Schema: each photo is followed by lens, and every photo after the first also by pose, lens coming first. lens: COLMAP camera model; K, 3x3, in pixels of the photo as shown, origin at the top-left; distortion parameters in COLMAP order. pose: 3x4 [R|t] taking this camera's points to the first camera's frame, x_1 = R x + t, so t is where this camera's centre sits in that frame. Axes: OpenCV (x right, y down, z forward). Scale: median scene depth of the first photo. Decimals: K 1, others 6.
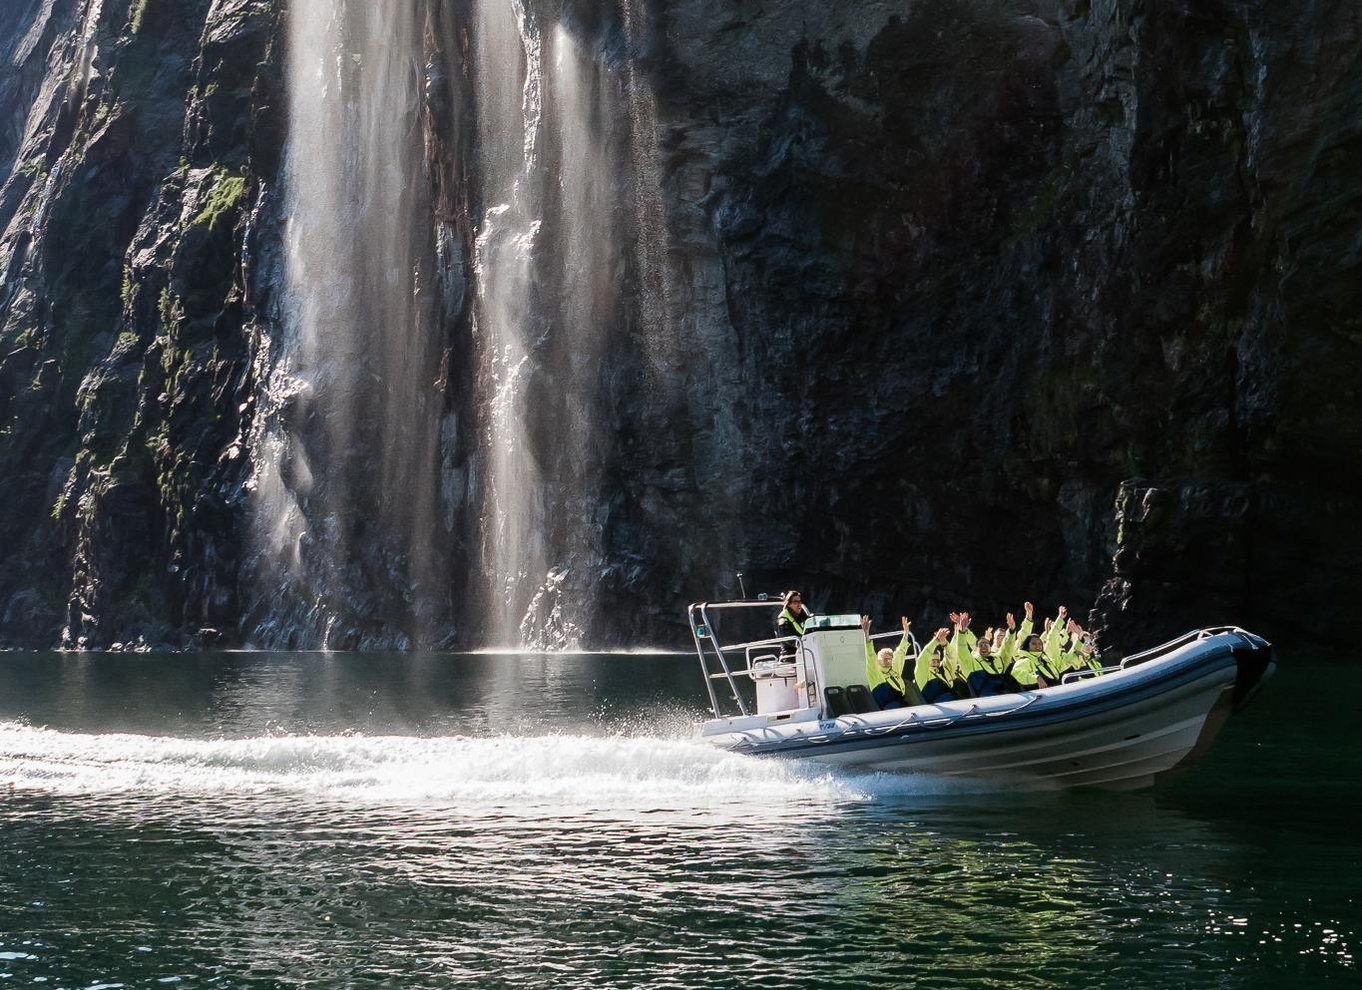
lens RADIAL K [[1168.3, 0, 681.0], [0, 1168.3, 495.0], [0, 0, 1]] dist [0.011884, -0.003653]
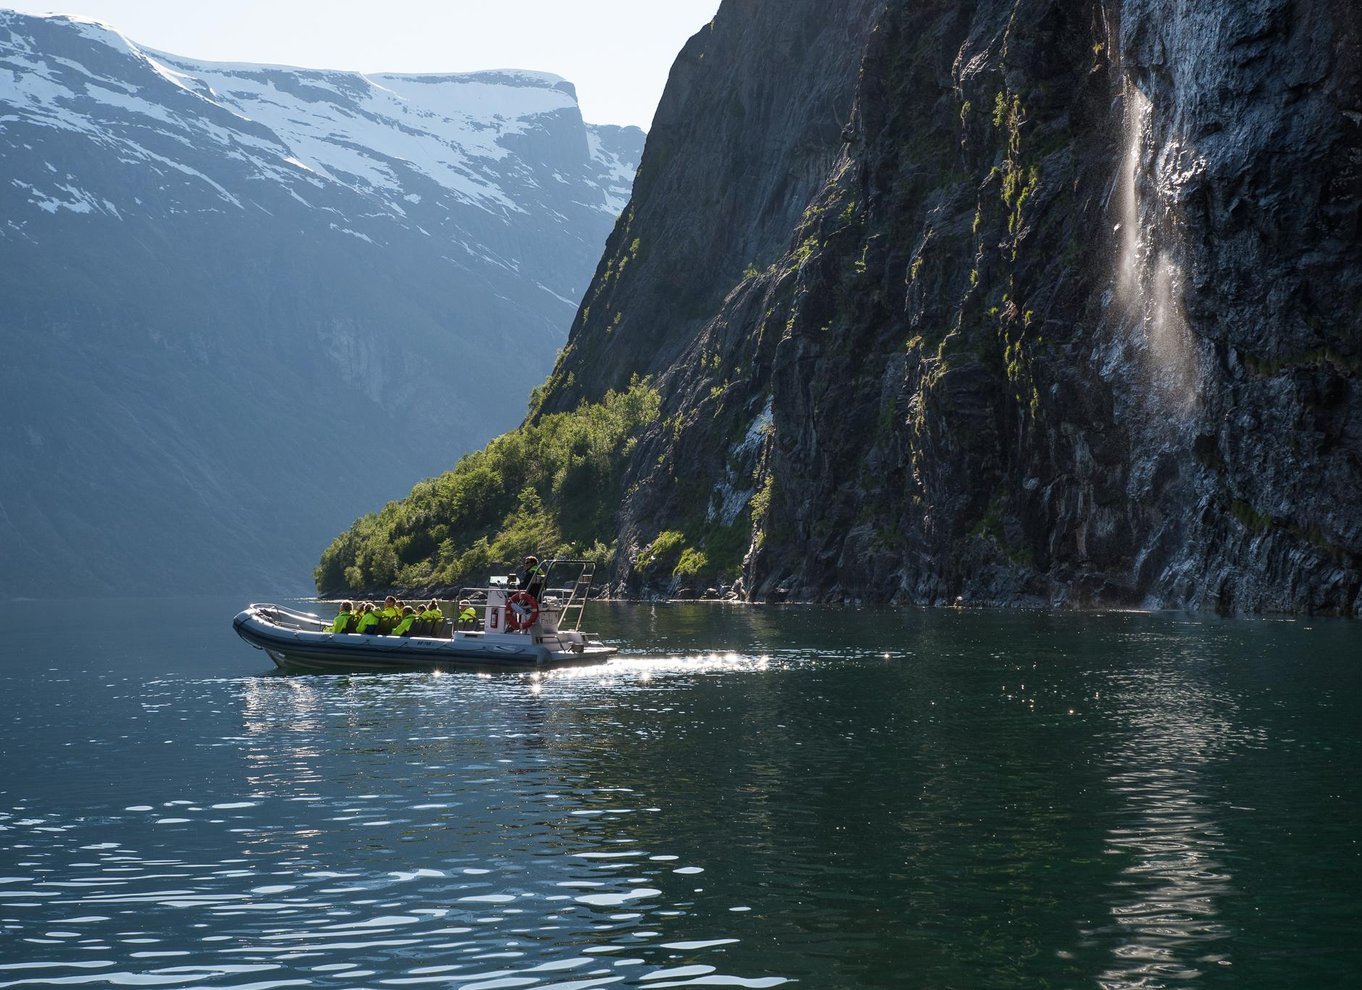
lens RADIAL K [[1168.3, 0, 681.0], [0, 1168.3, 495.0], [0, 0, 1]] dist [0.011884, -0.003653]
pose [[0.730843, -0.049539, -0.680746, -0.124081], [0.074026, 0.997232, 0.006905, 0.049229], [0.678519, -0.055439, 0.732487, 0.370892]]
